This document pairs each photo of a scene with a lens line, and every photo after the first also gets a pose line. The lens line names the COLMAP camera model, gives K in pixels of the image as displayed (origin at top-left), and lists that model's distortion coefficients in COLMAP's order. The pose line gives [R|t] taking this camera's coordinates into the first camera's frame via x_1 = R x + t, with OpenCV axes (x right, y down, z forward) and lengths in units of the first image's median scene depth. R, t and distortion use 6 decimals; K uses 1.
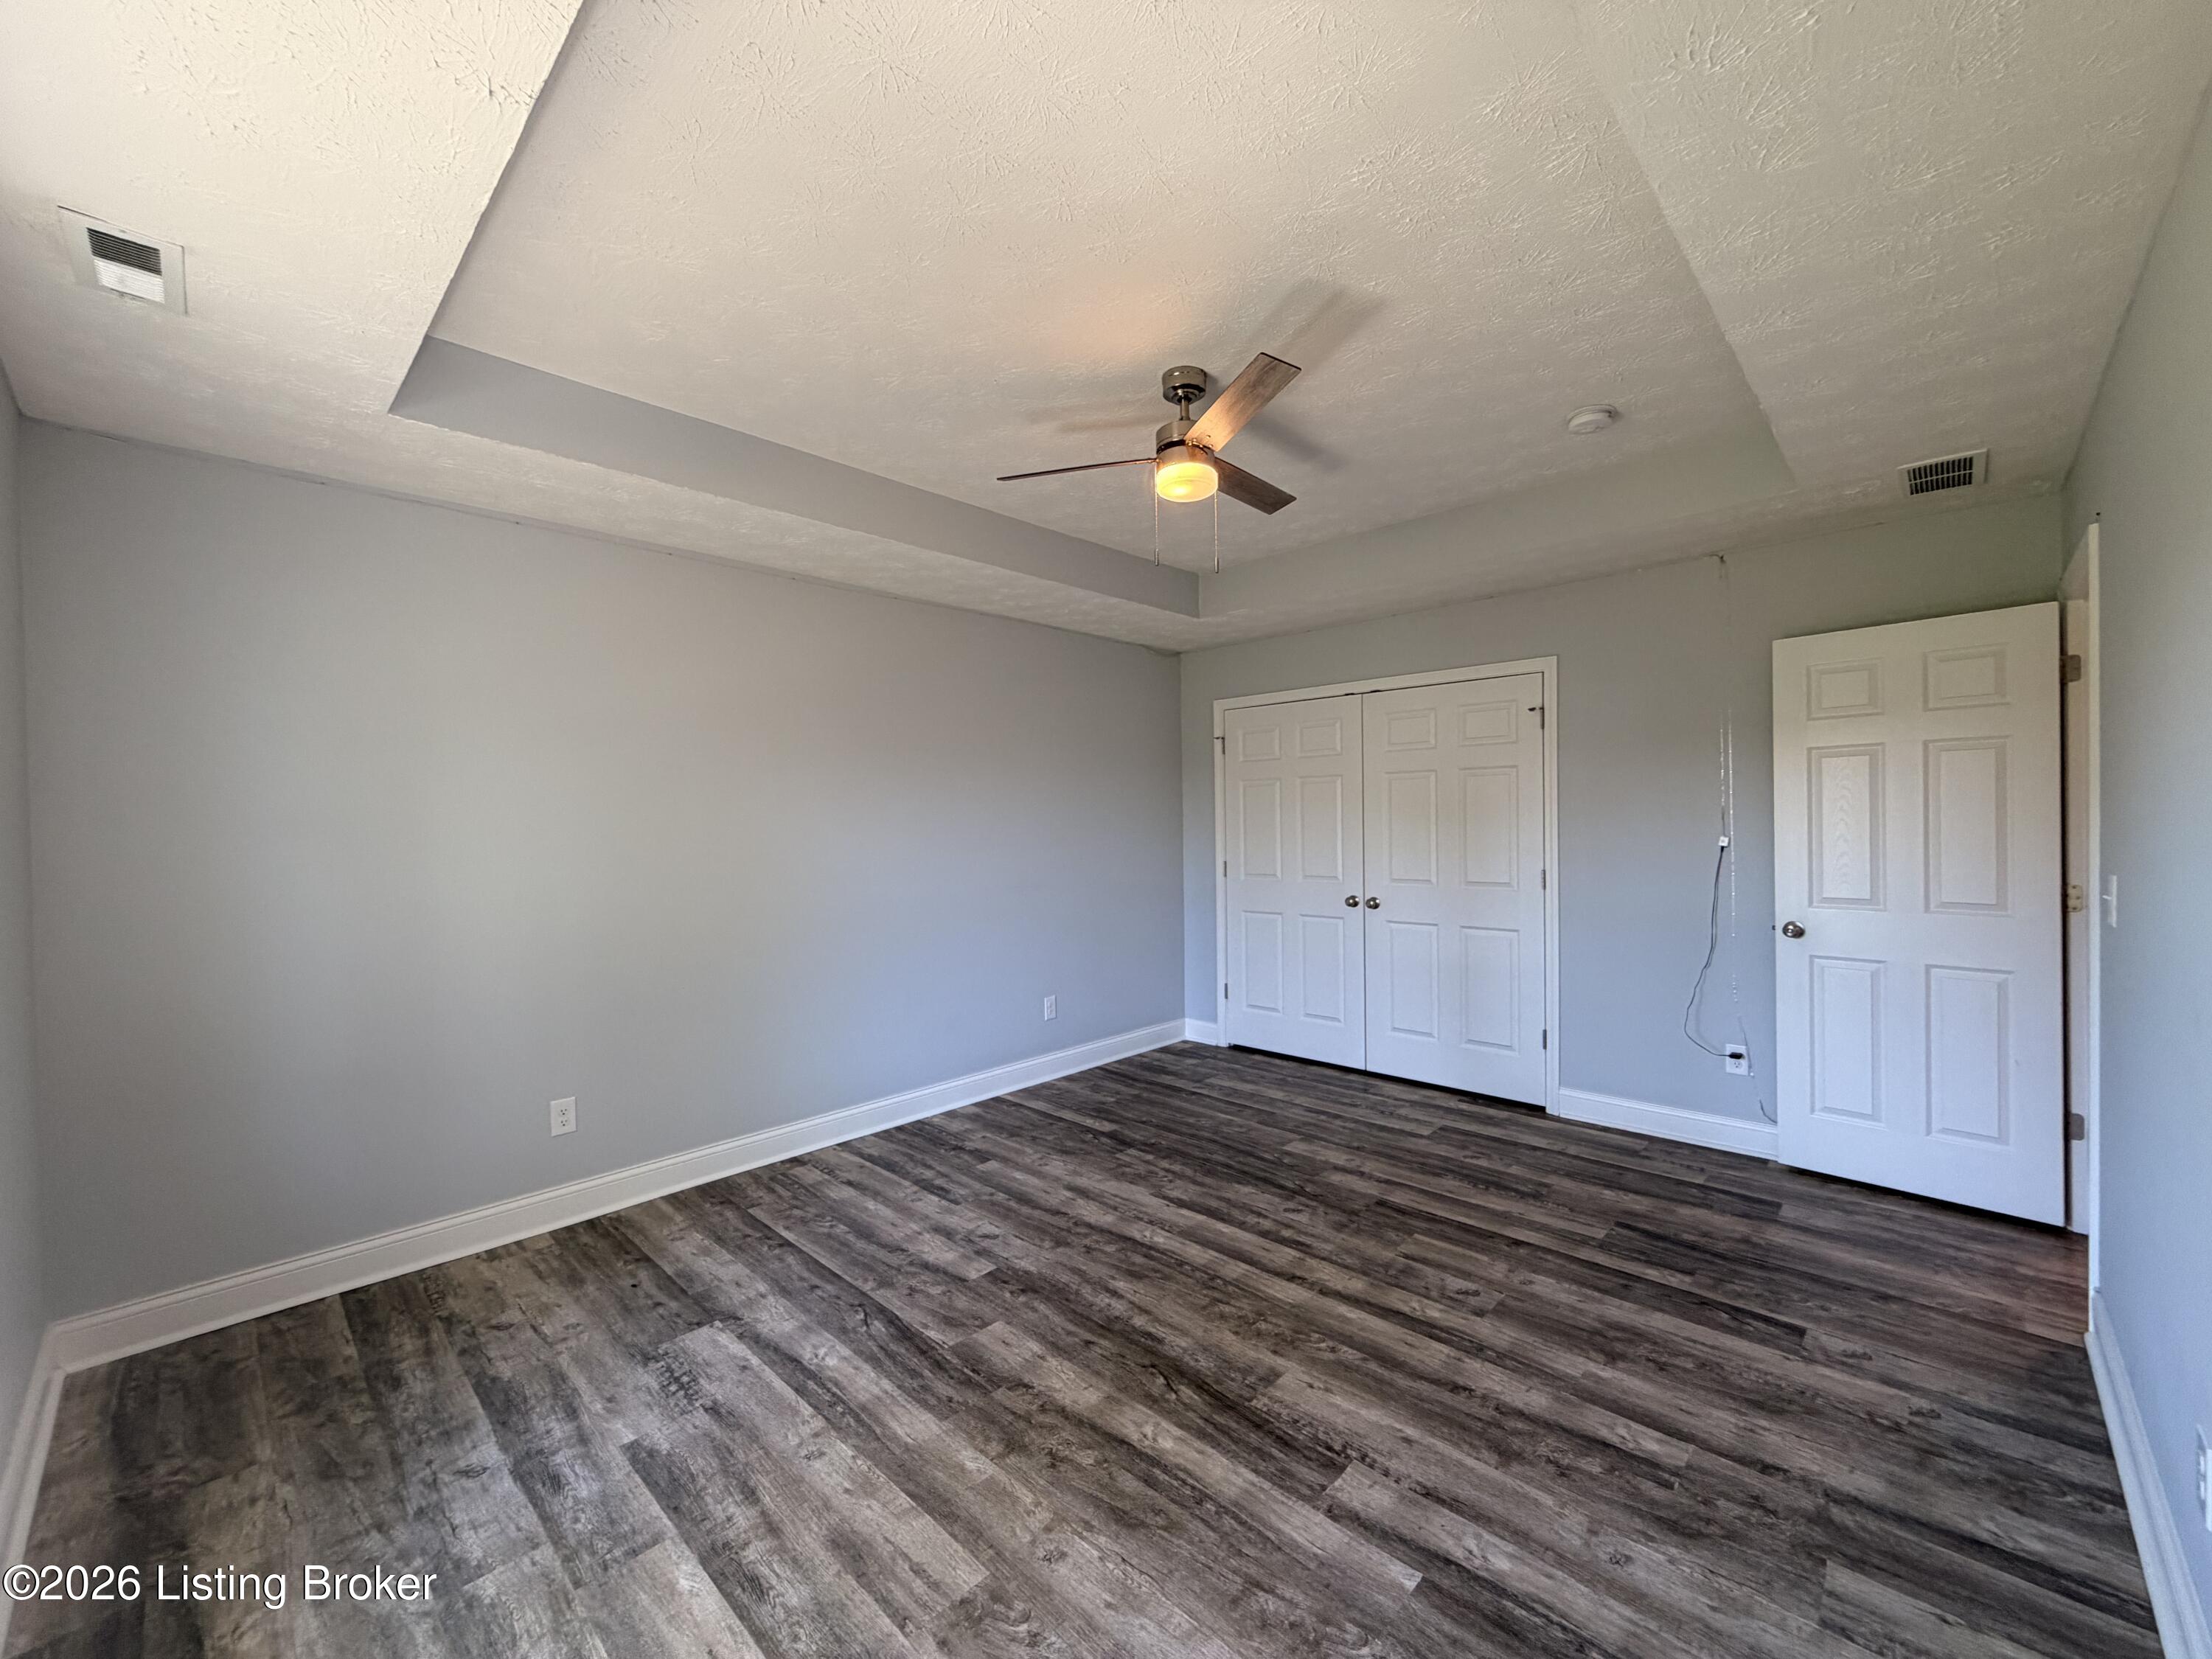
lens RADIAL K [[884.0, 0, 1096.7], [0, 884.0, 830.8], [0, 0, 1]] dist [0.000556, 0.000315]
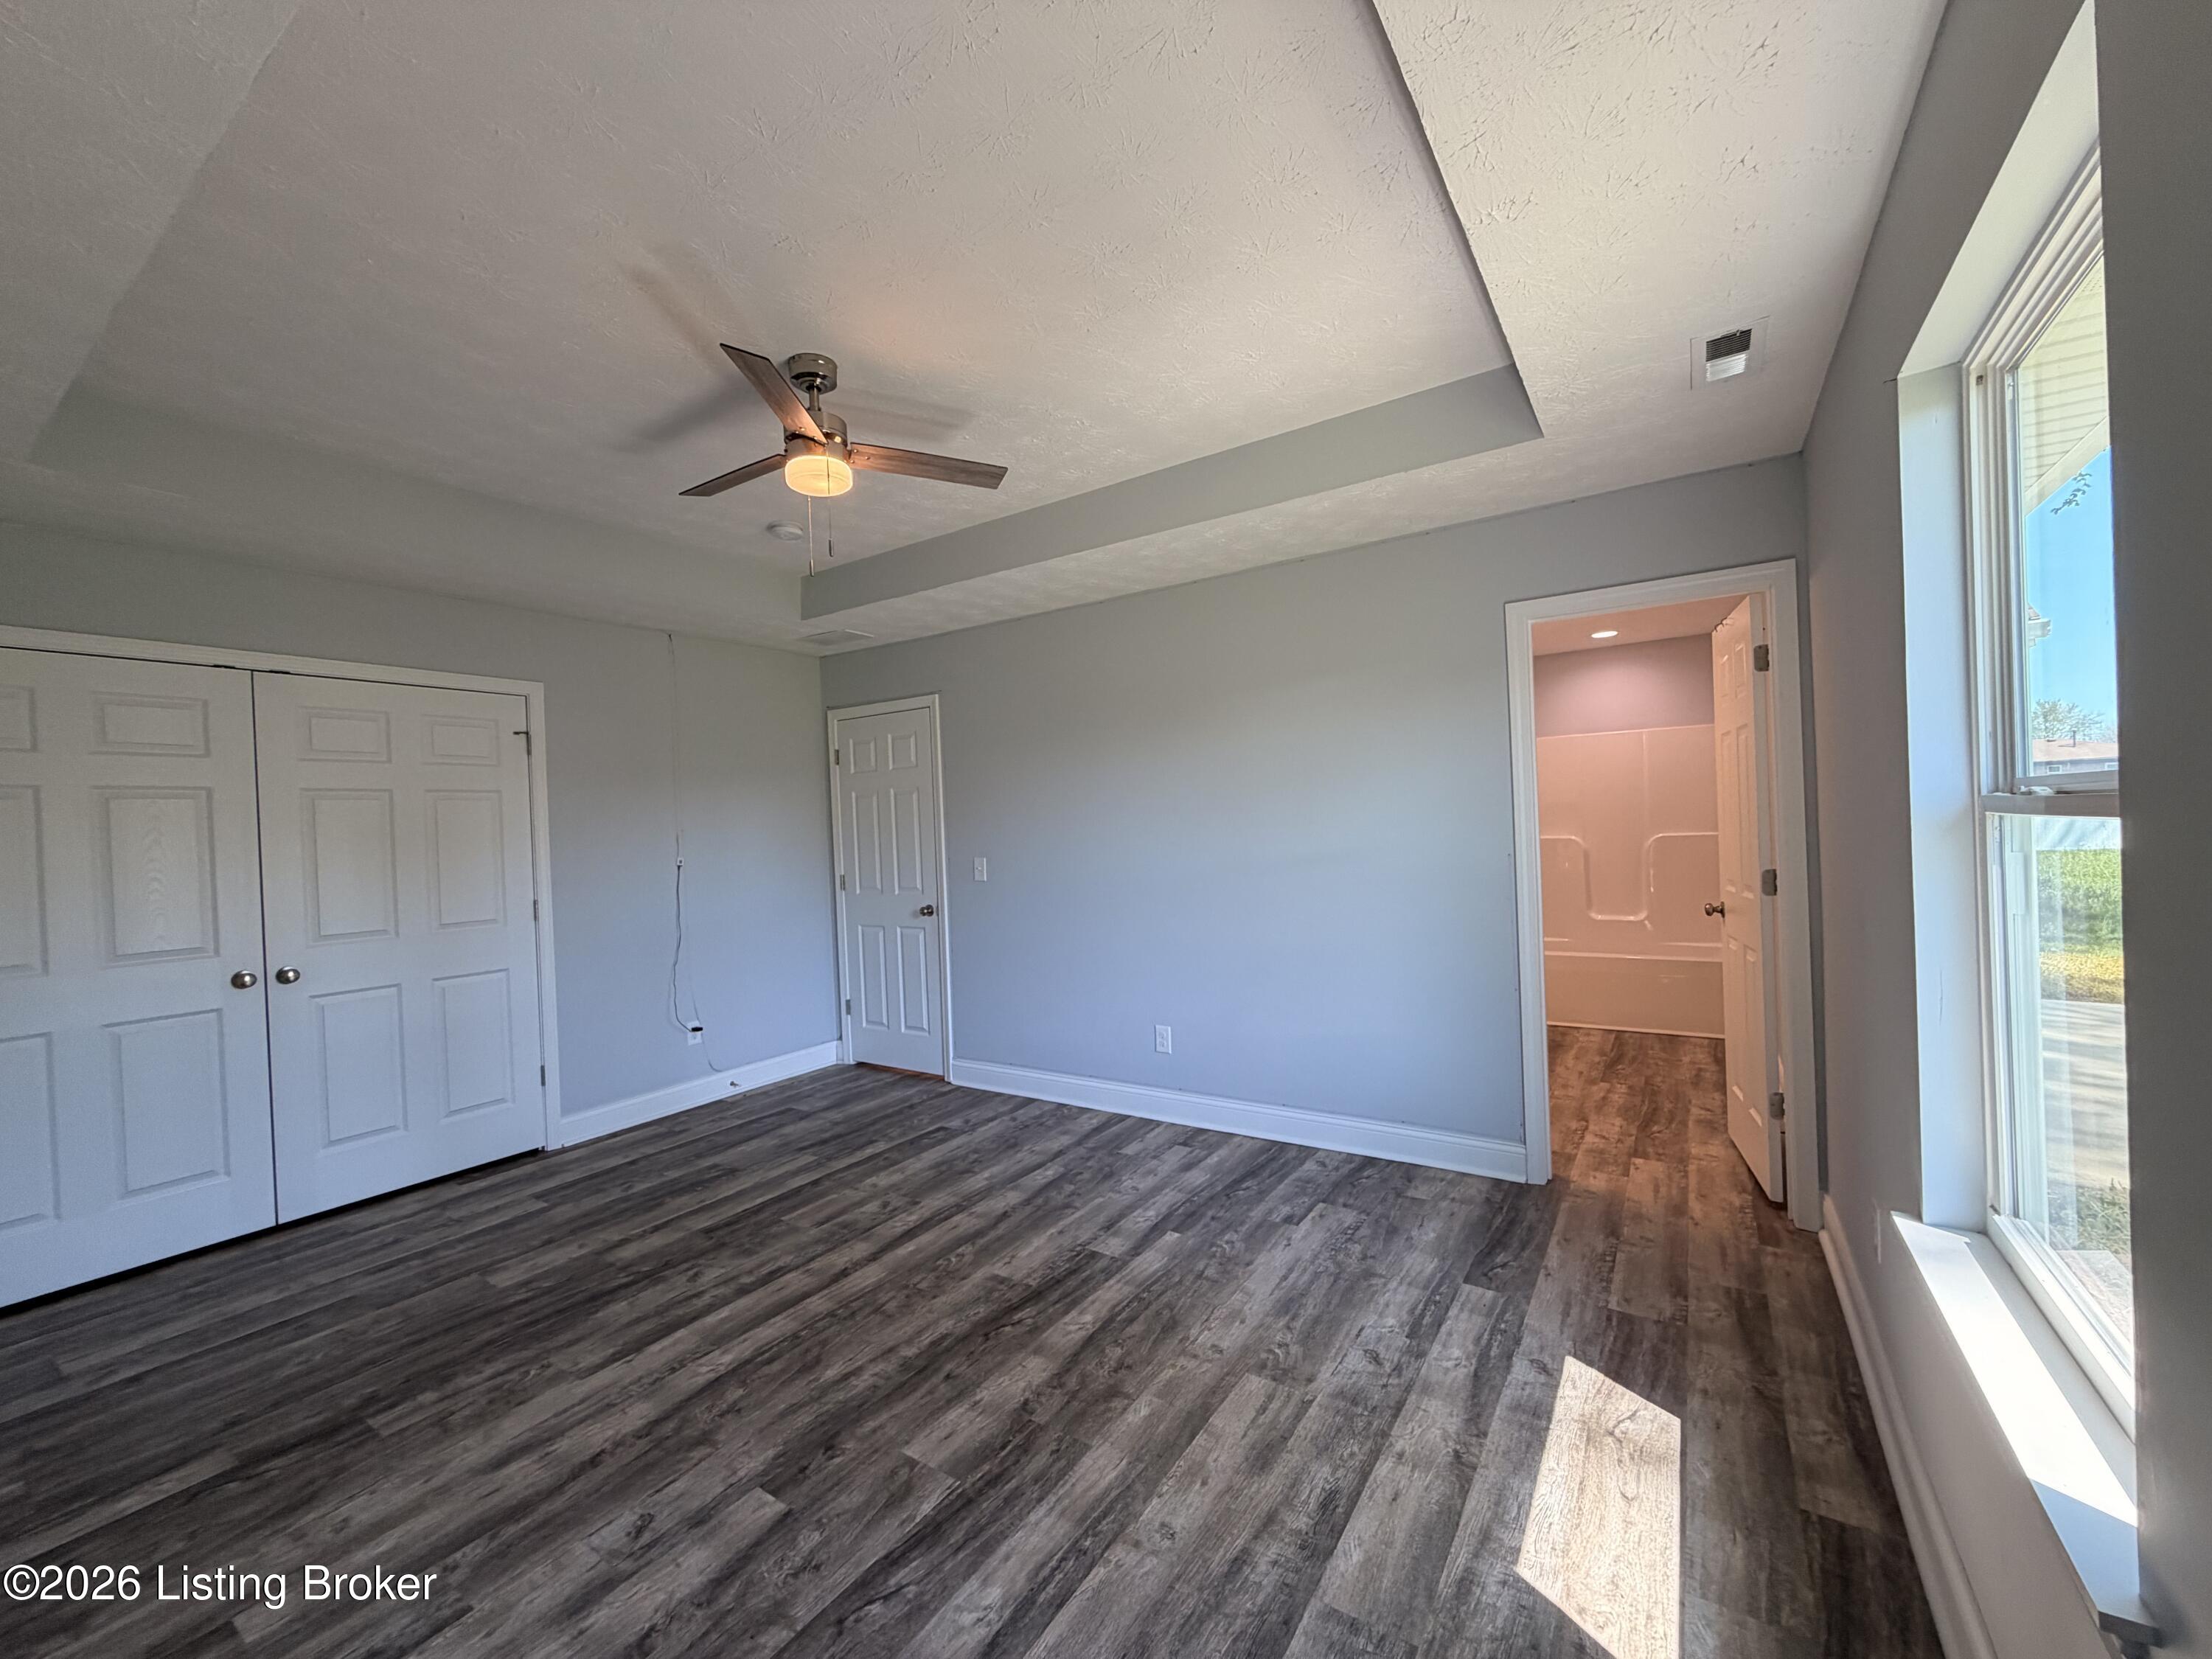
lens RADIAL K [[884.0, 0, 1104.9], [0, 884.0, 829.4], [0, 0, 1]] dist [0.000556, 0.000315]
pose [[-0.186207, 0.018683, 0.982333, -0.937000], [0.051160, 0.998647, -0.009295, 0.012917], [-0.981178, 0.048525, -0.186911, 0.944281]]
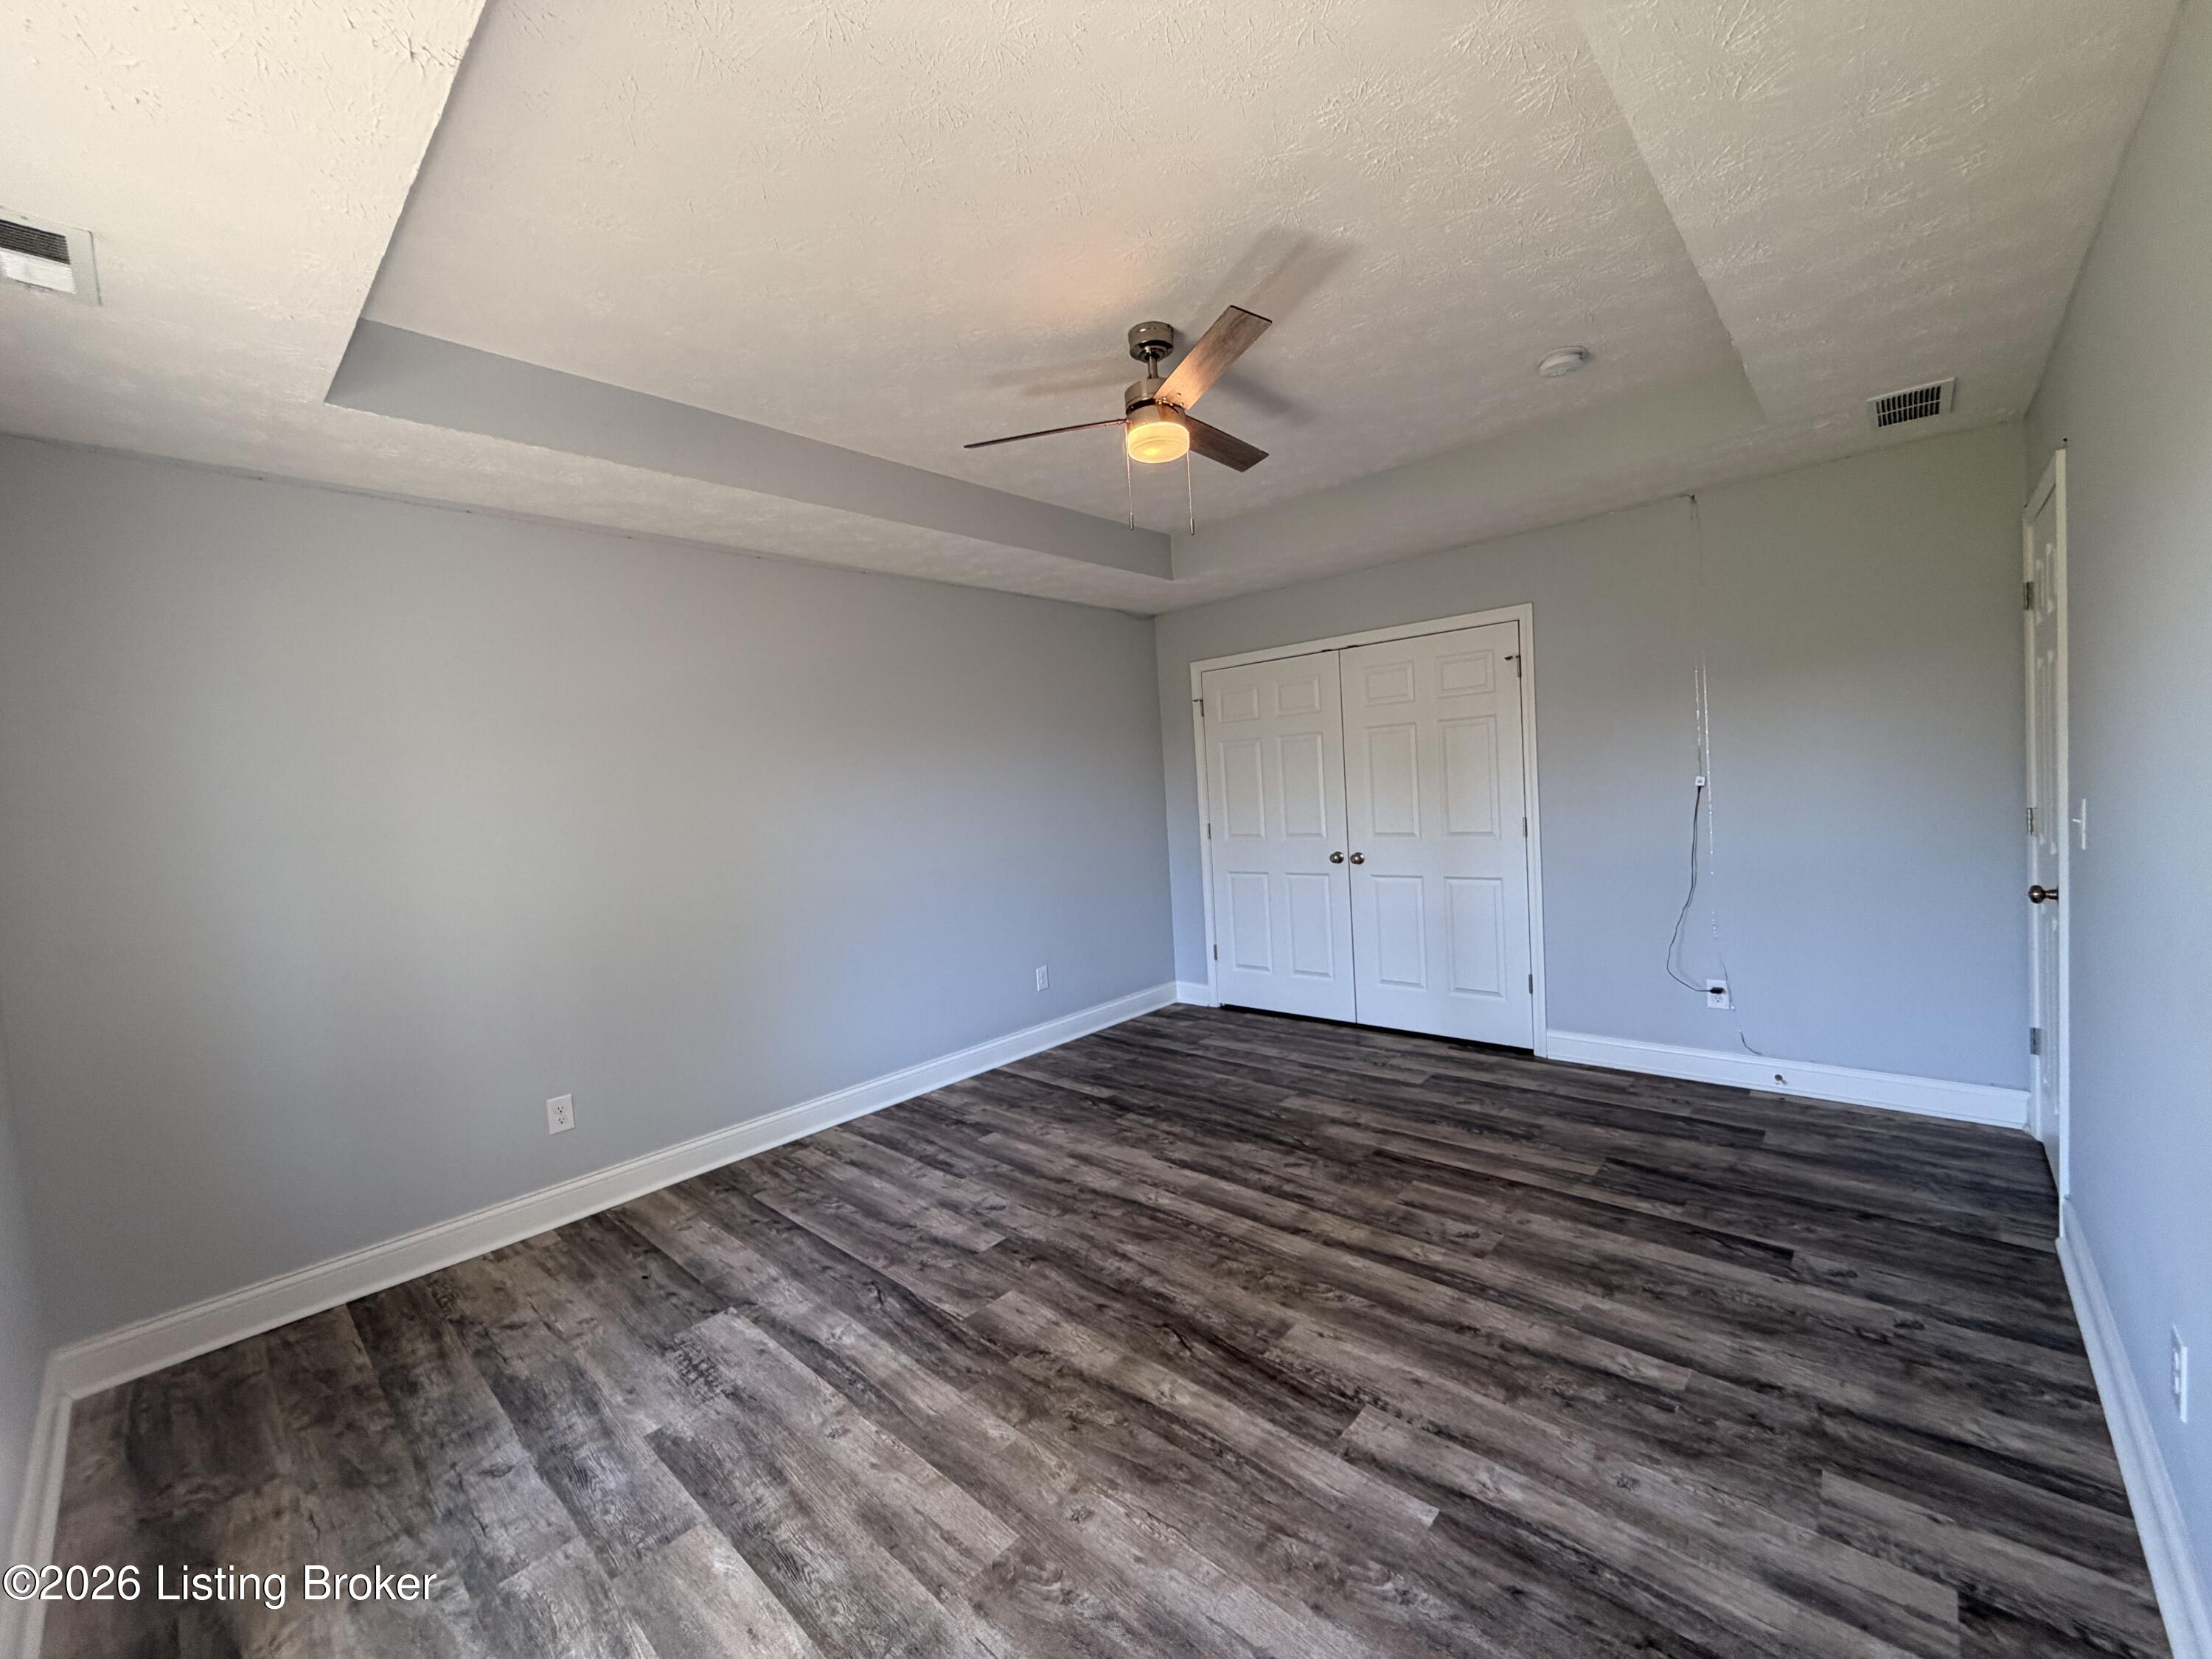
lens RADIAL K [[884.0, 0, 1096.3], [0, 884.0, 830.6], [0, 0, 1]] dist [0.000556, 0.000315]
pose [[0.998557, -0.048808, 0.022405, -0.010477], [0.047905, 0.998081, 0.039233, -0.006634], [-0.024277, -0.038103, 0.998979, 0.005566]]
